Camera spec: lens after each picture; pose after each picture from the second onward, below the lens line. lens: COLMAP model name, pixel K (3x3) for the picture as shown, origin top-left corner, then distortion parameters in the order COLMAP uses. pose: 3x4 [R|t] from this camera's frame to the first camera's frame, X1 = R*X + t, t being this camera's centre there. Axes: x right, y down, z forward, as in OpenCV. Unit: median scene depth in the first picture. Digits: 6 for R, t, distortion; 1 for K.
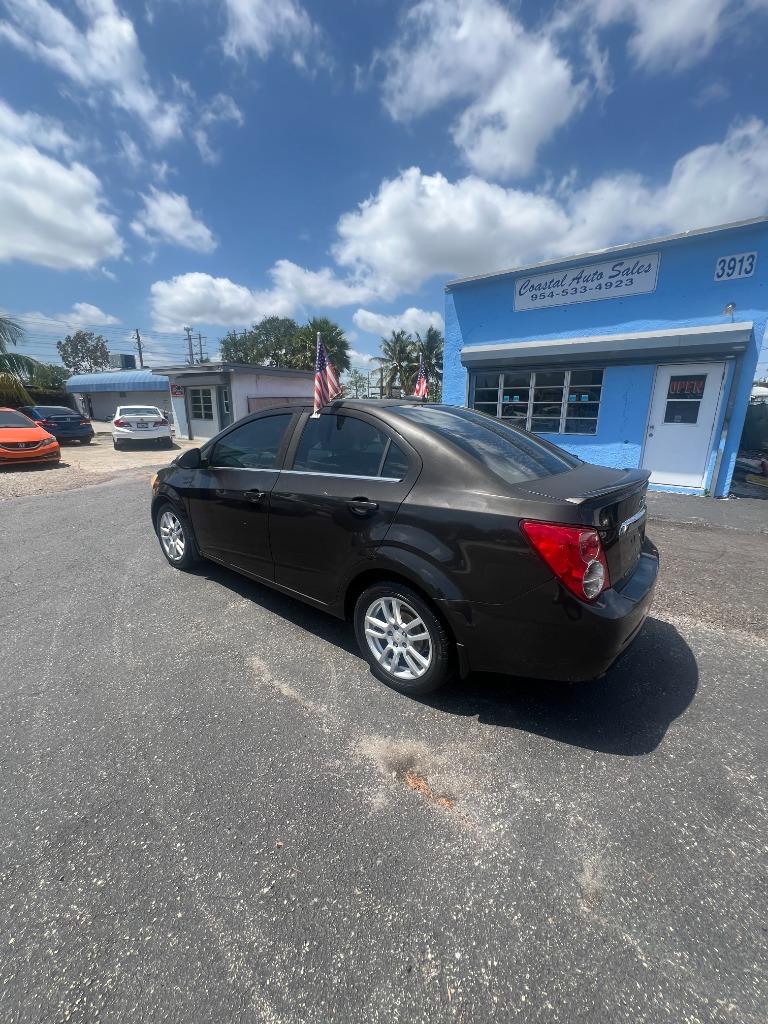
lens RADIAL K [[413.1, 0, 384.0], [0, 413.1, 512.0], [0, 0, 1]] dist [-0.000907, 0.000259]
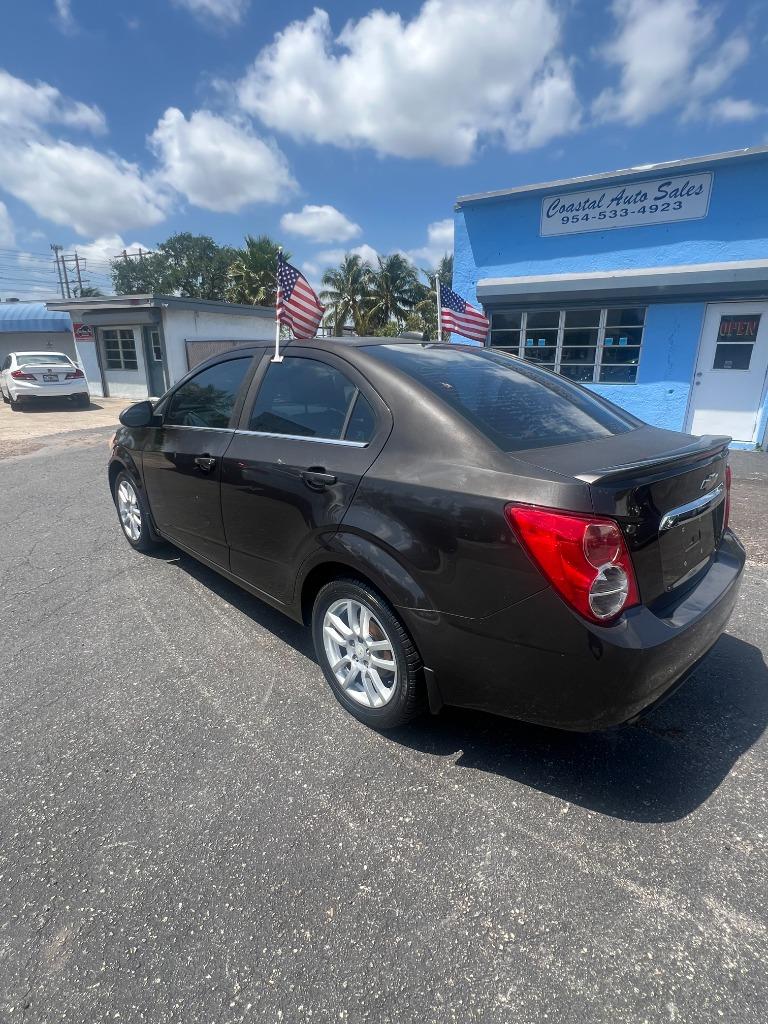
lens RADIAL K [[516.5, 0, 381.4], [0, 516.5, 512.1], [0, 0, 1]] dist [-0.002005, 0.000596]
pose [[0.993922, -0.034912, 0.104405, -0.127041], [0.029694, 0.998251, 0.051124, 0.010255], [-0.106007, -0.047714, 0.993220, -0.033758]]
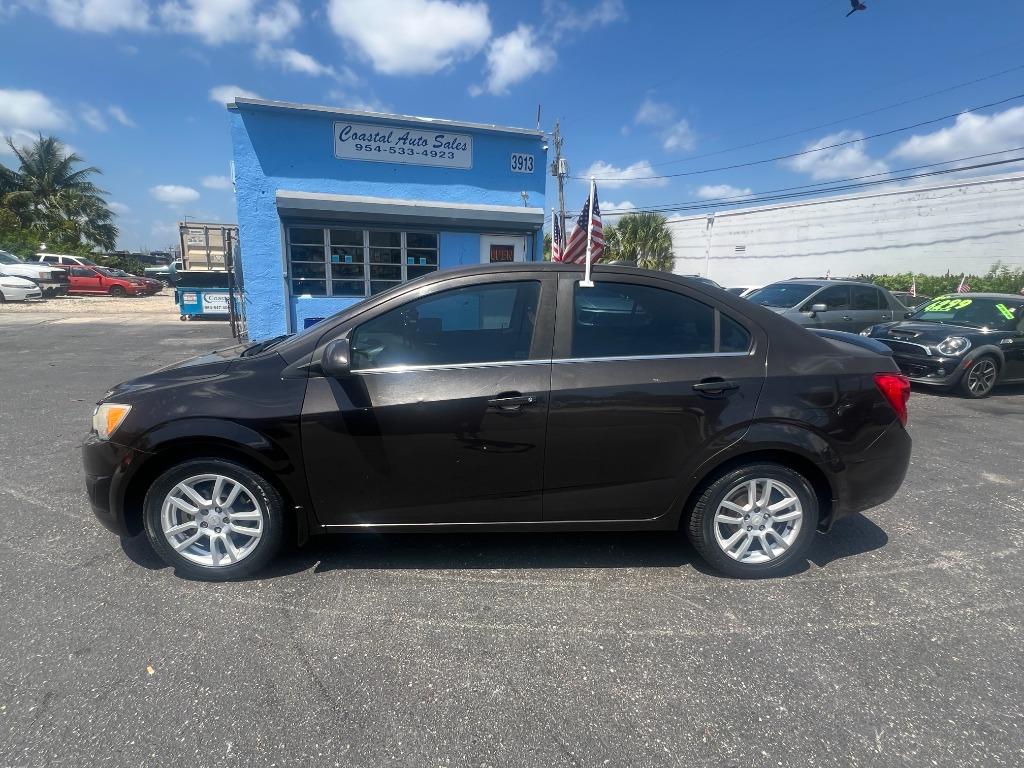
lens RADIAL K [[516.5, 0, 509.8], [0, 516.5, 383.2], [0, 0, 1]] dist [-0.002005, 0.000596]
pose [[0.551658, -0.164943, 0.817598, -0.409533], [0.184334, 0.980122, 0.073355, -0.035432], [-0.813446, 0.110244, 0.571097, 0.135095]]
